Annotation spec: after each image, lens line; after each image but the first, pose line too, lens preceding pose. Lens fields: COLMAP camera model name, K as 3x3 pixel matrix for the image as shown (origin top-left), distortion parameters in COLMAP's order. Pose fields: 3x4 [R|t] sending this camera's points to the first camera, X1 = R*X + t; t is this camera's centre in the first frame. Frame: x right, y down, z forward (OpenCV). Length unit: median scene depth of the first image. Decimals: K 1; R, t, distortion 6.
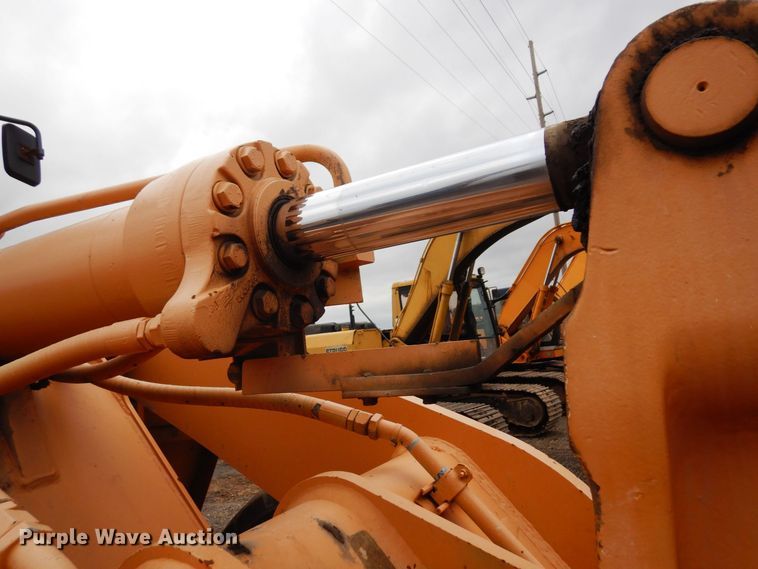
lens RADIAL K [[529.2, 0, 370.8], [0, 529.2, 283.8], [0, 0, 1]] dist [0.008655, -0.003913]
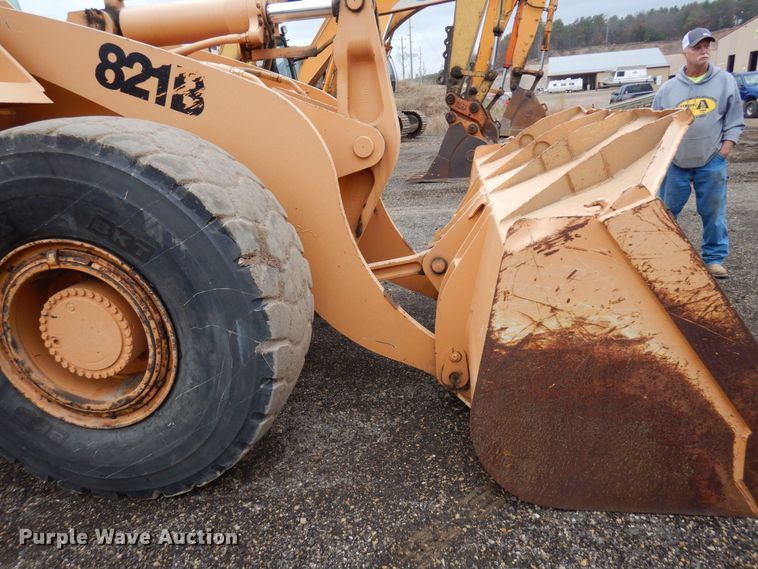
lens RADIAL K [[529.2, 0, 400.4], [0, 529.2, 287.1], [0, 0, 1]] dist [0.008655, -0.003913]
pose [[0.909549, -0.104338, 0.402285, -0.088718], [-0.071581, 0.914177, 0.398944, 0.009842], [-0.409385, -0.391655, 0.824021, -0.288301]]
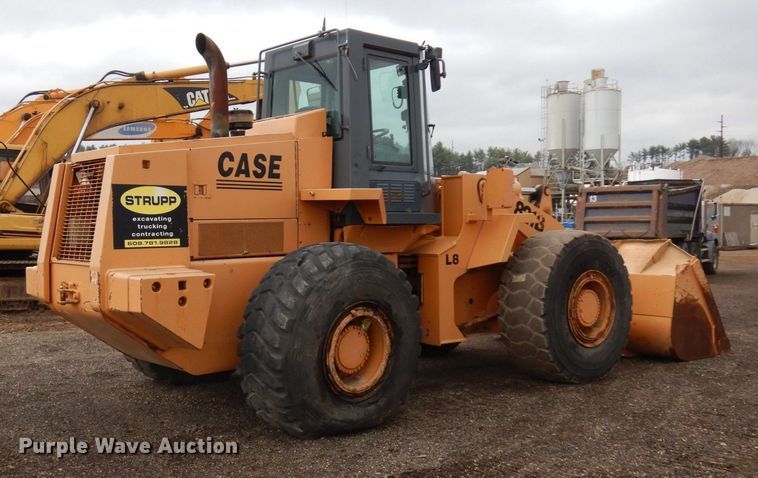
lens RADIAL K [[716.2, 0, 377.4], [0, 716.2, 238.9], [0, 0, 1]] dist [-0.004244, 0.000000]
pose [[0.338655, 0.083788, 0.937173, -1.008107], [-0.151304, 0.987914, -0.033650, 0.120183], [-0.928666, -0.130403, 0.347240, -0.093532]]
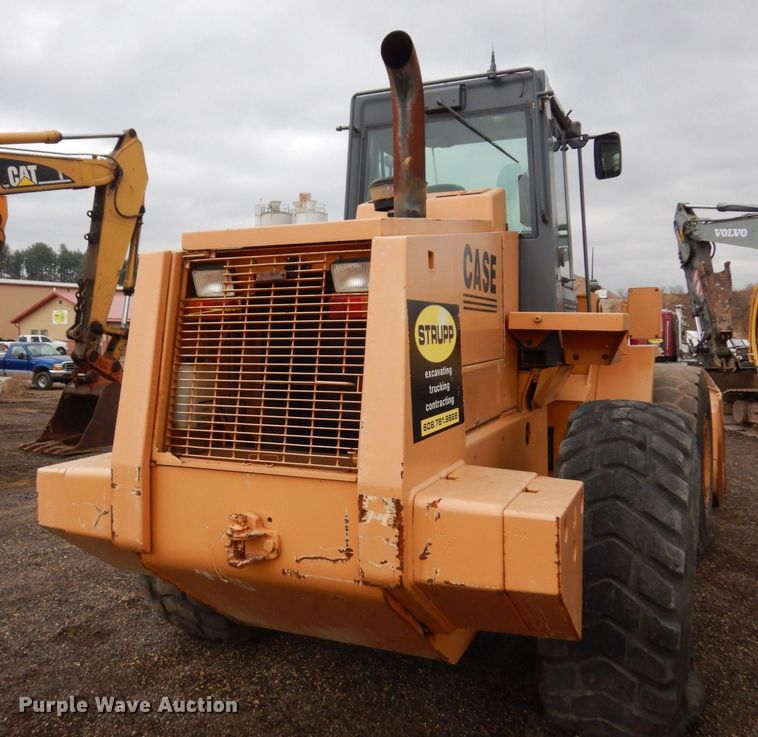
lens RADIAL K [[705.6, 0, 372.2], [0, 705.6, 333.8], [0, 0, 1]] dist [0.009803, 0.000000]
pose [[-0.033069, 0.109144, 0.993476, -0.808852], [-0.123853, 0.985910, -0.112436, 0.131990], [-0.991749, -0.126763, -0.019085, 0.308295]]
